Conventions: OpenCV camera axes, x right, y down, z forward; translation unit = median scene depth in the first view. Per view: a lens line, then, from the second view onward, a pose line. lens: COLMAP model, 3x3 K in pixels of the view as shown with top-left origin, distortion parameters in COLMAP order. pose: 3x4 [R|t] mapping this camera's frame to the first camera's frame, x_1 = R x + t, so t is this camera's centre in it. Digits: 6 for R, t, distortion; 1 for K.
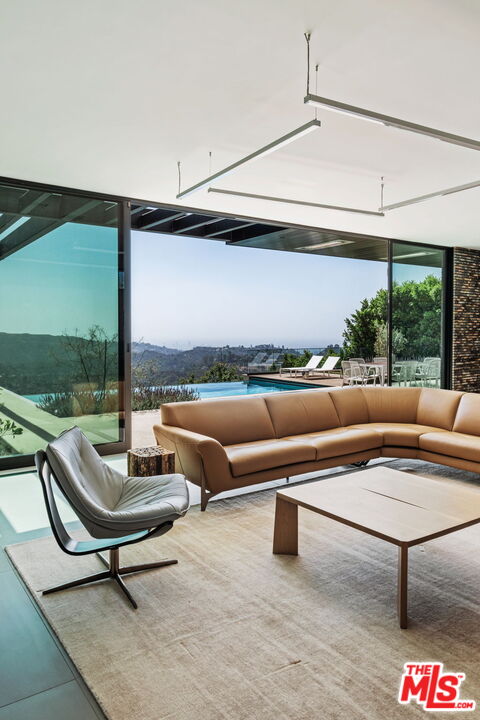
lens RADIAL K [[522.5, 0, 239.3], [0, 522.5, 355.1], [0, 0, 1]] dist [-0.003398, -0.000853]
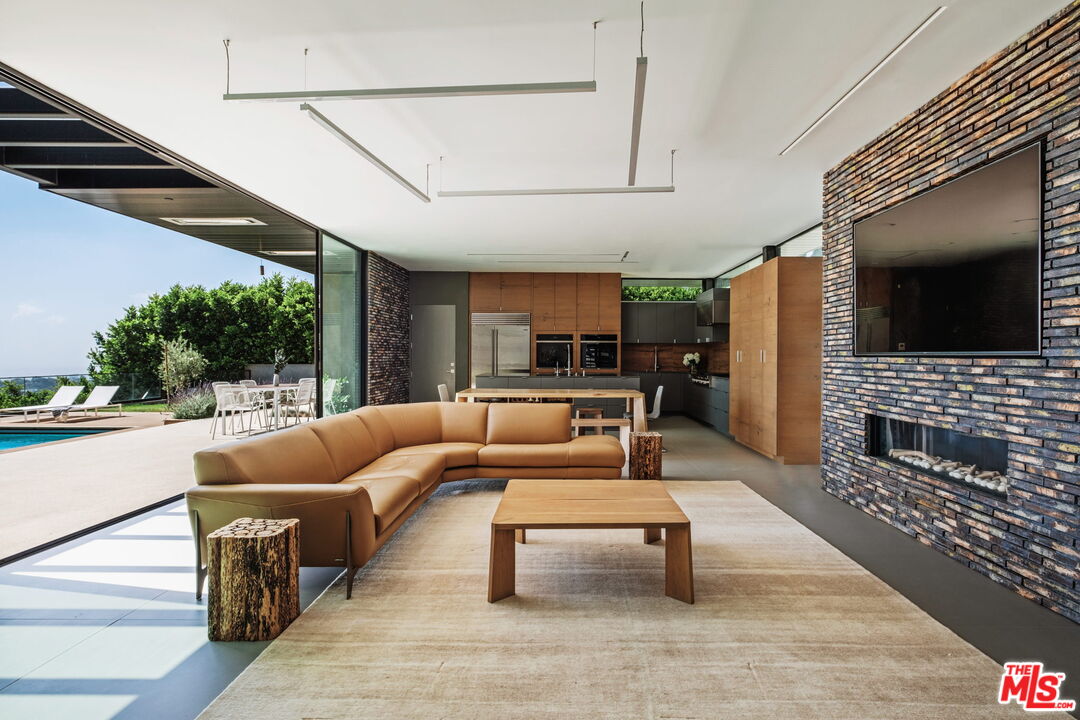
lens RADIAL K [[600.5, 0, 544.4], [0, 600.5, 367.5], [0, 0, 1]] dist [0.000943, -0.000440]
pose [[0.574705, -0.012512, 0.818265, -0.257481], [0.035649, 0.999317, -0.009758, 0.013338], [-0.817584, 0.034778, 0.574758, 0.174609]]
